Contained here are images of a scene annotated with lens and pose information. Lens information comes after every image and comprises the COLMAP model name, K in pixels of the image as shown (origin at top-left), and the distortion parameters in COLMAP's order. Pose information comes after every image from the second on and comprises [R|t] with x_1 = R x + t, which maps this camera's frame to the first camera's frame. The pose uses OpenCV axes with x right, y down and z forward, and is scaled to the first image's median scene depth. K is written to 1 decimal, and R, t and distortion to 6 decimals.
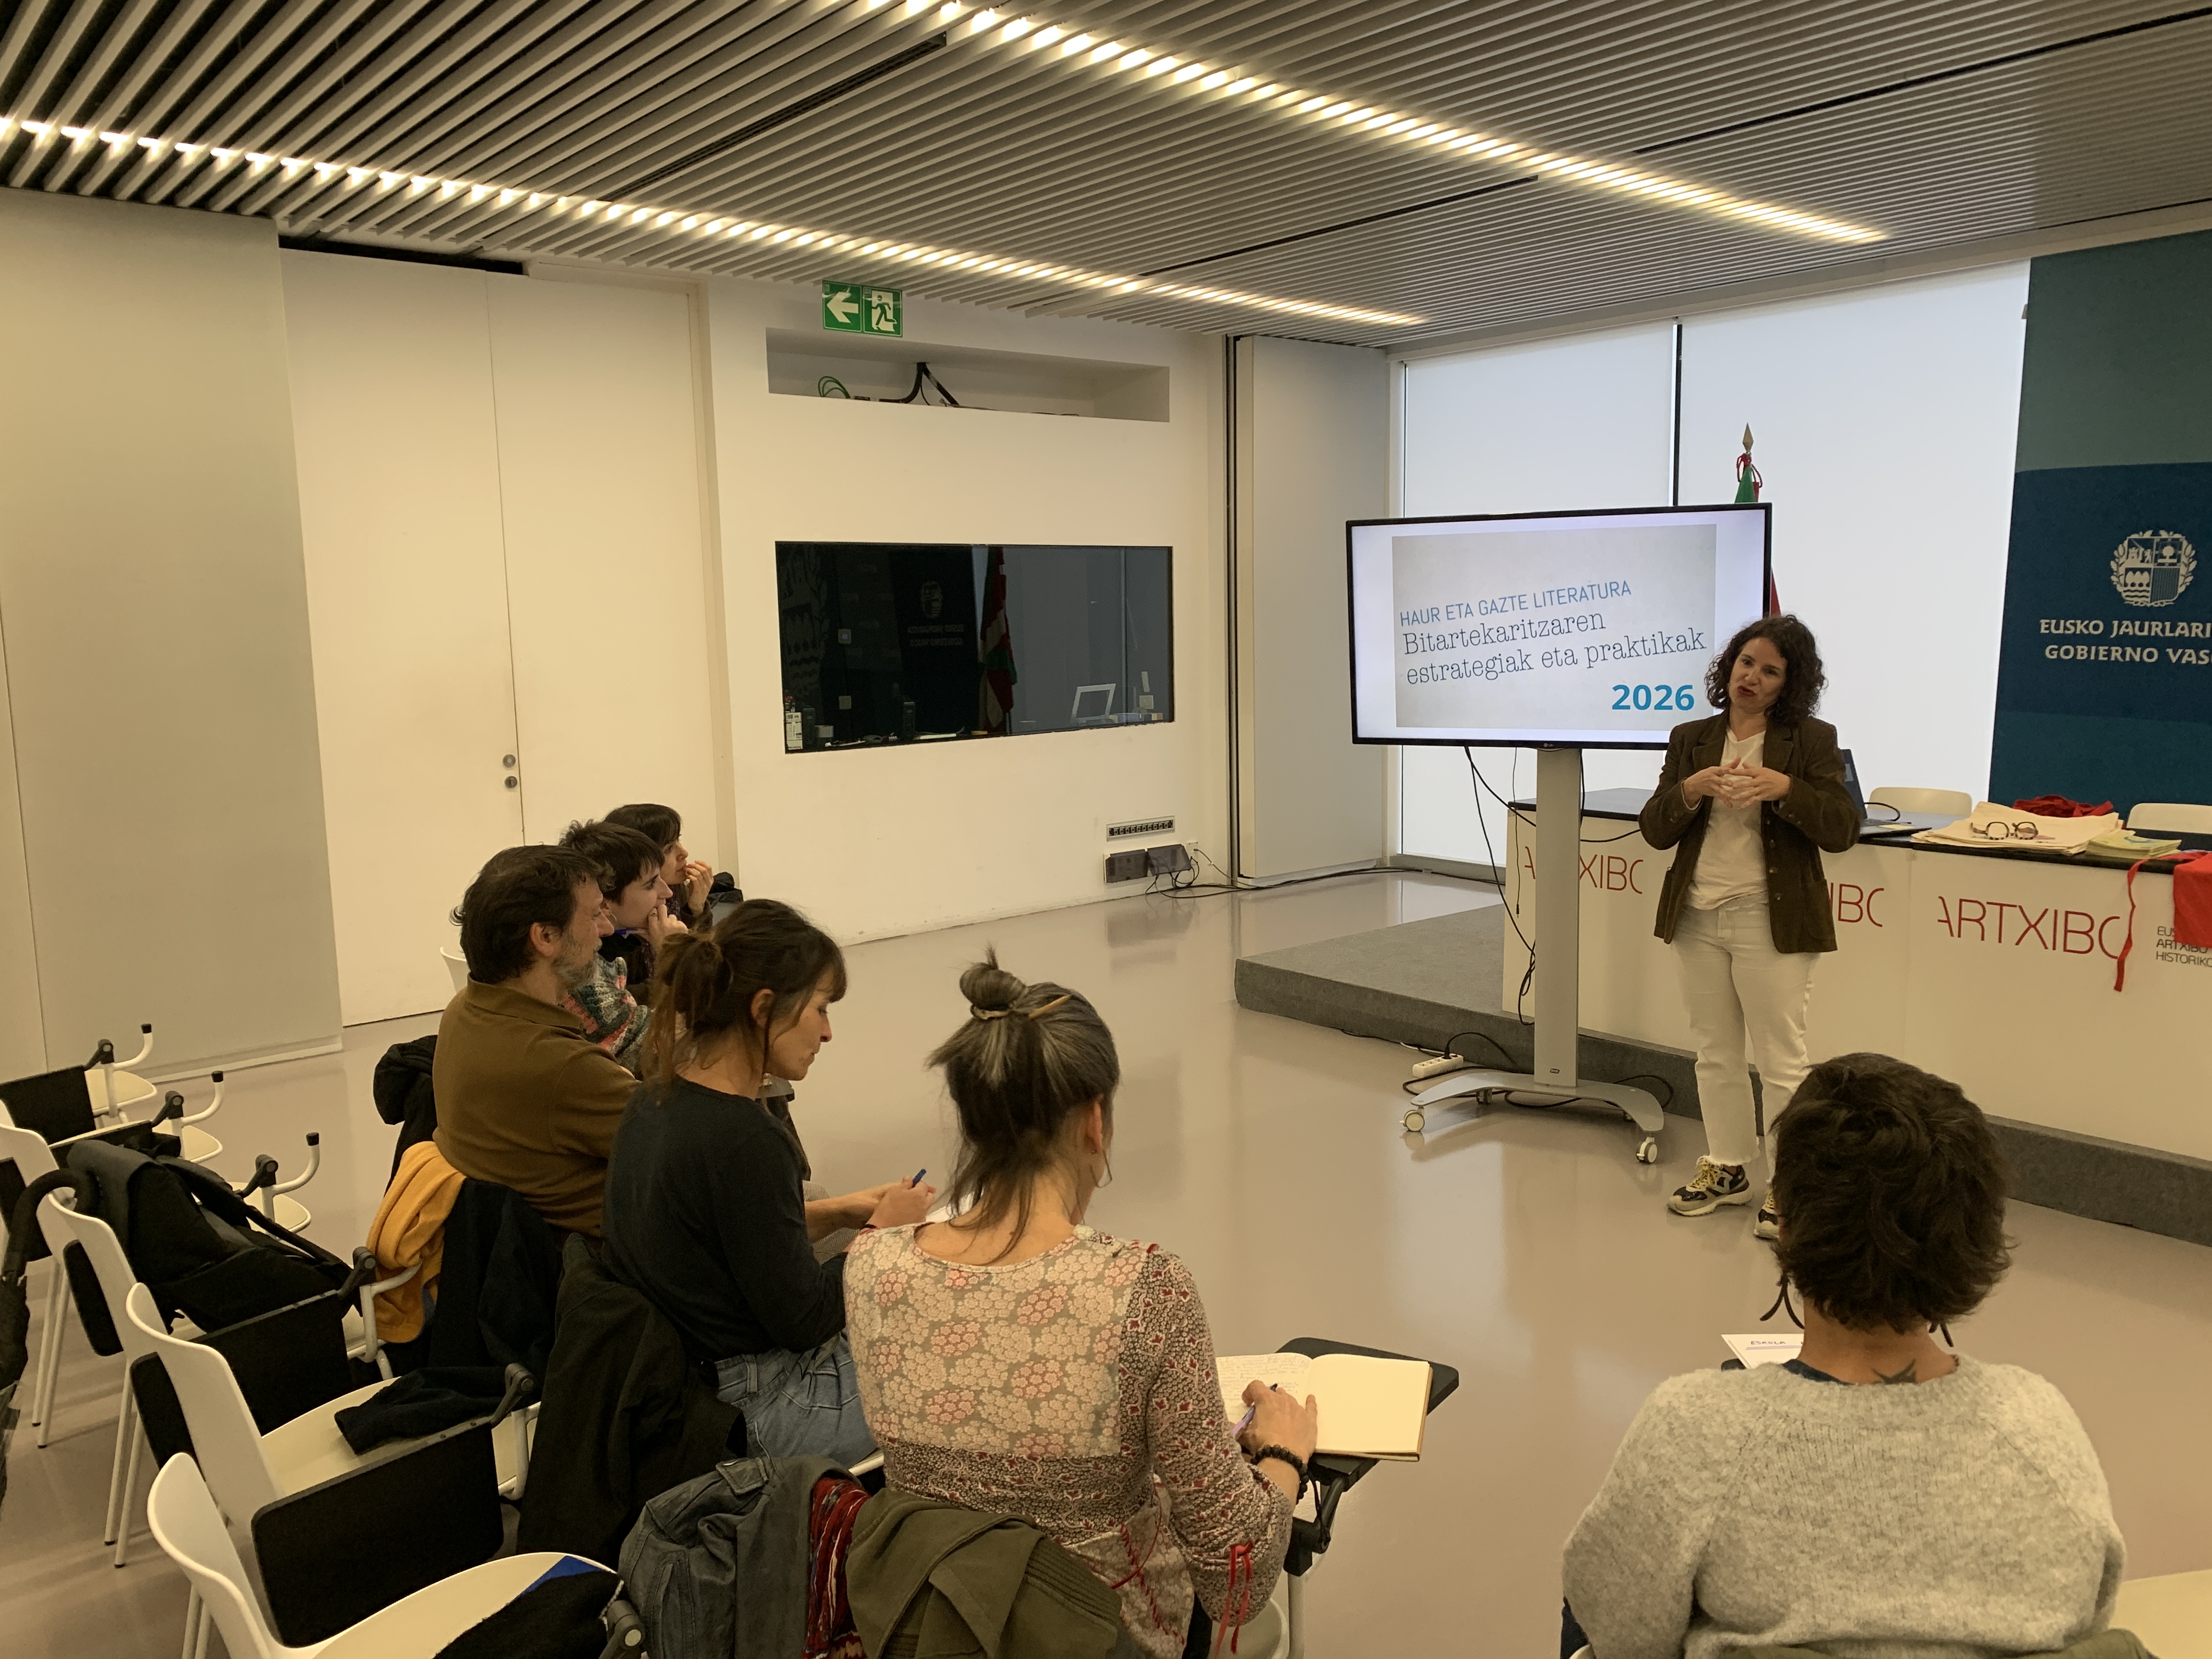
lens RADIAL K [[1657.5, 0, 1113.5], [0, 1657.5, 811.7], [0, 0, 1]] dist [0.089041, -0.101121]
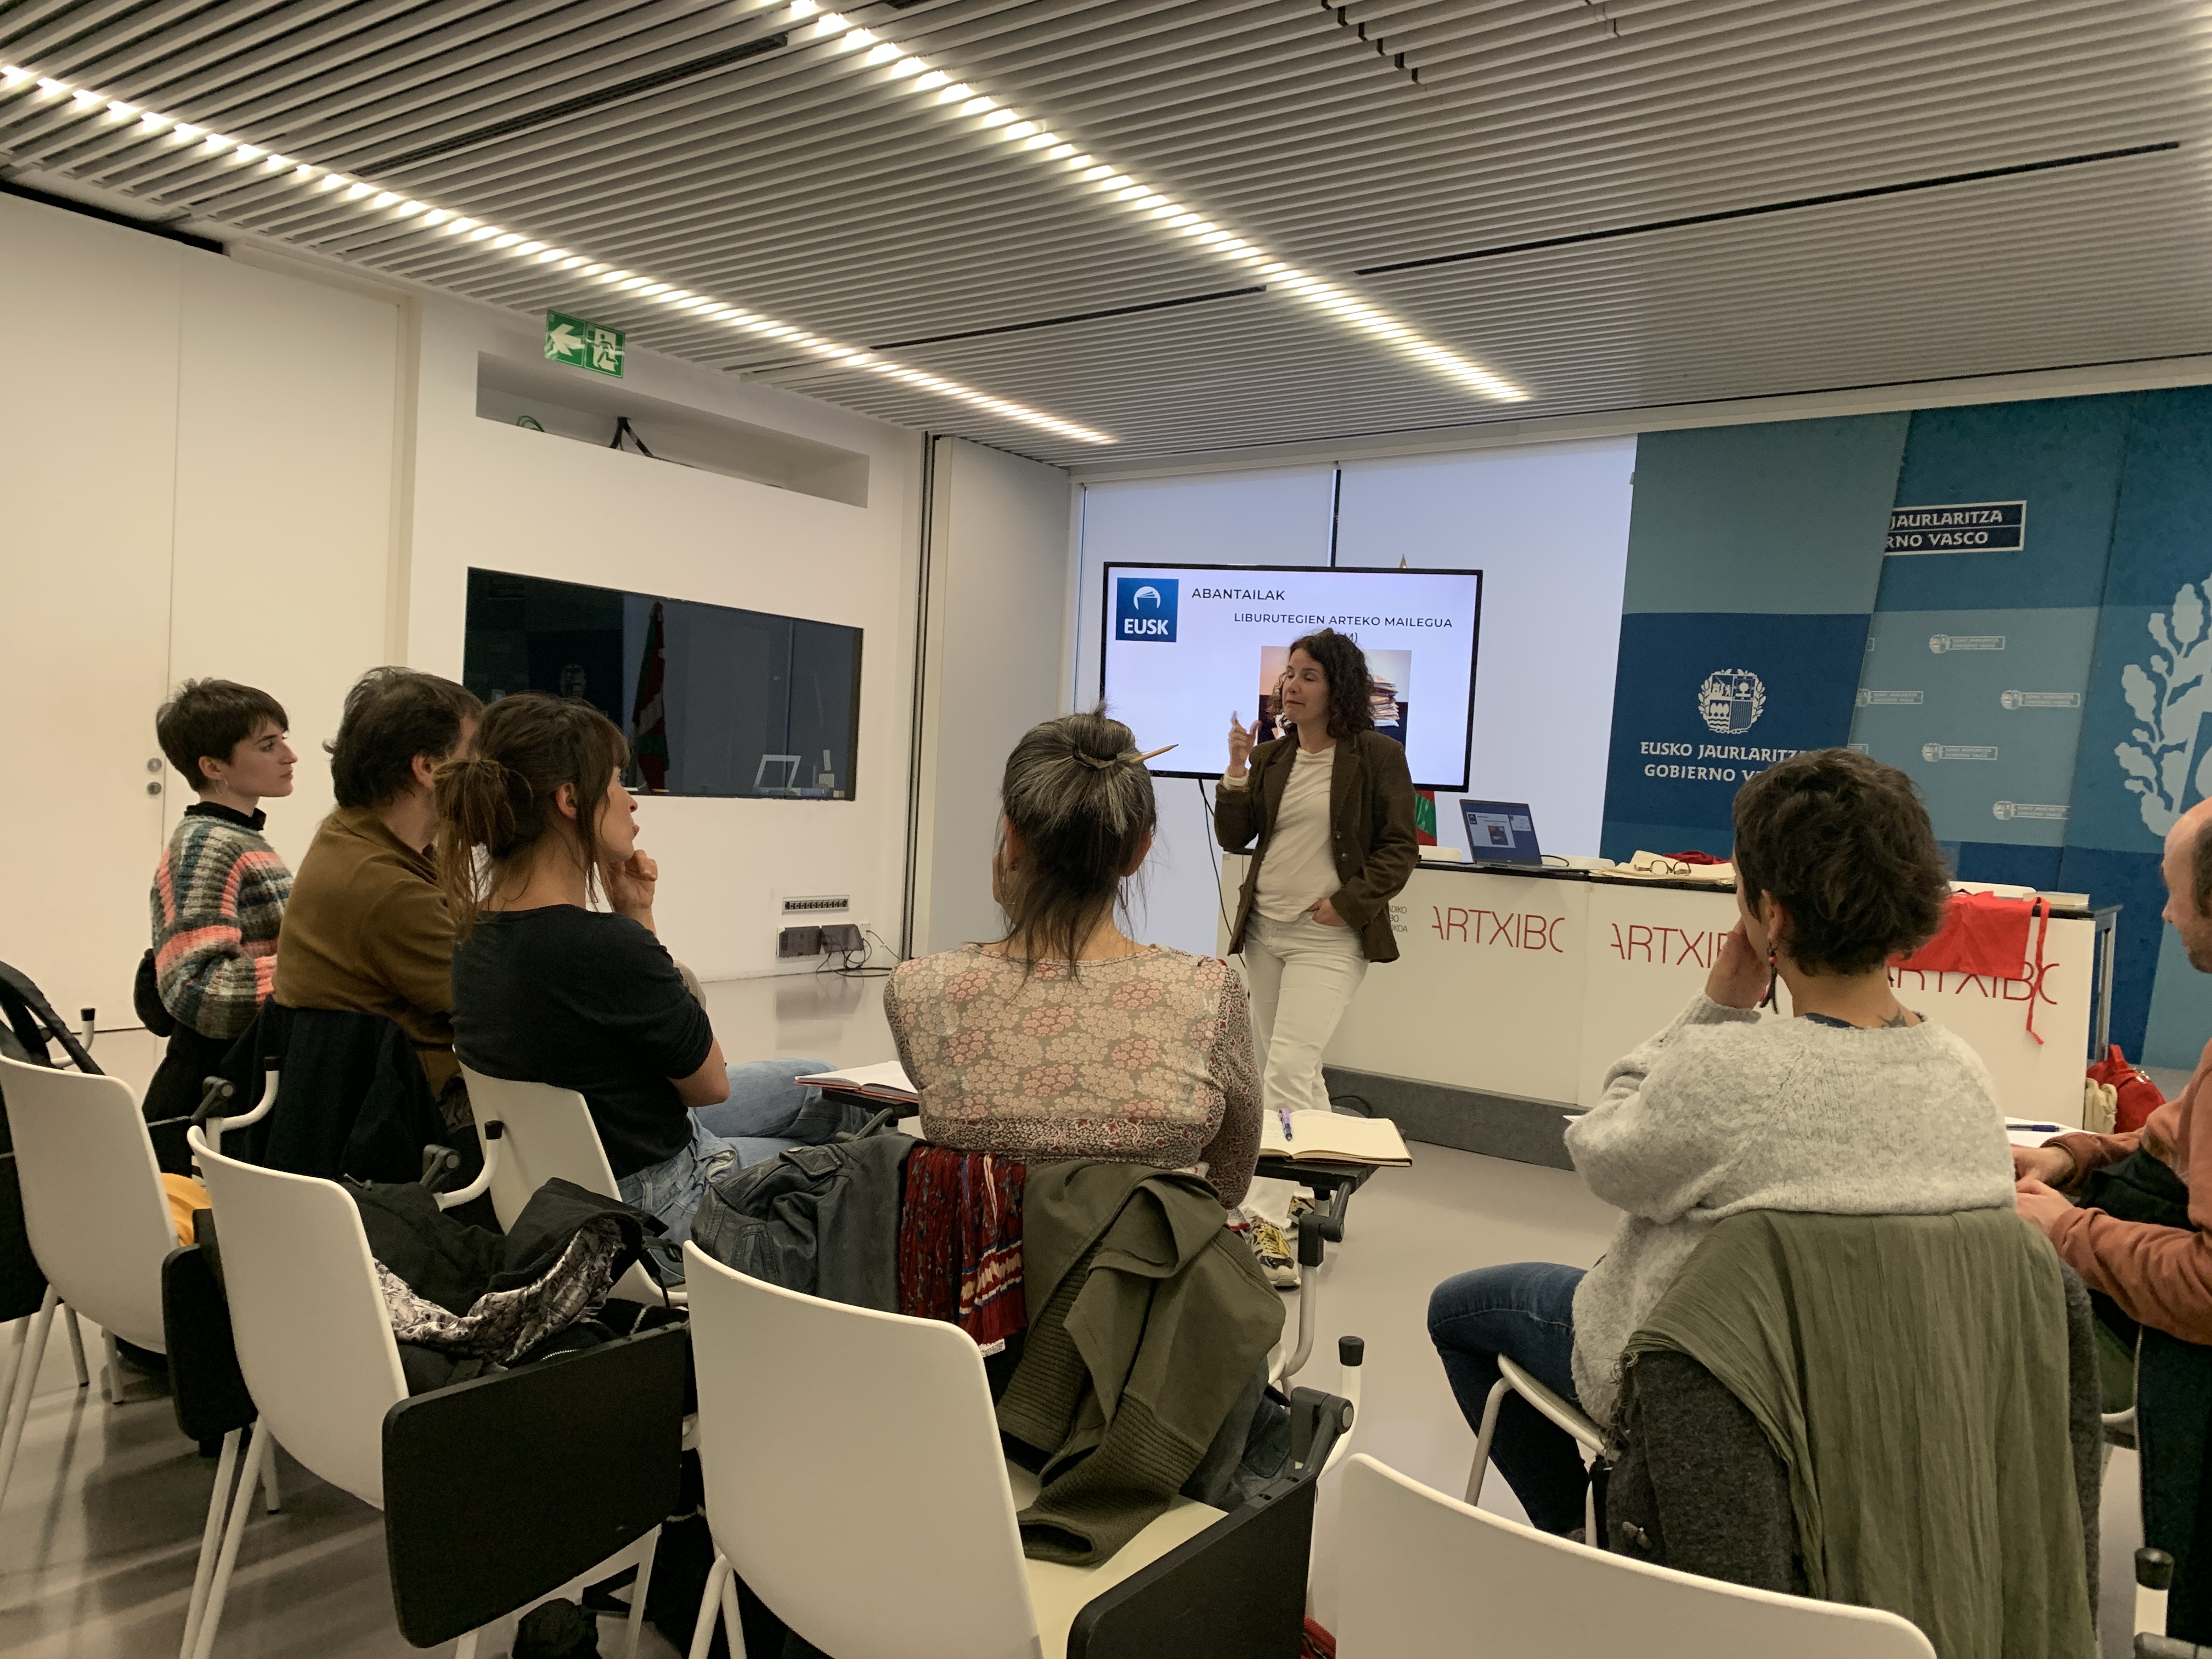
lens RADIAL K [[1664.7, 0, 1102.7], [0, 1664.7, 819.7], [0, 0, 1]] dist [0.019401, -0.002773]
pose [[0.968384, 0.064036, 0.241105, -0.077806], [-0.039480, 0.993652, -0.105339, 0.074077], [-0.246320, 0.092490, 0.964765, -0.000774]]
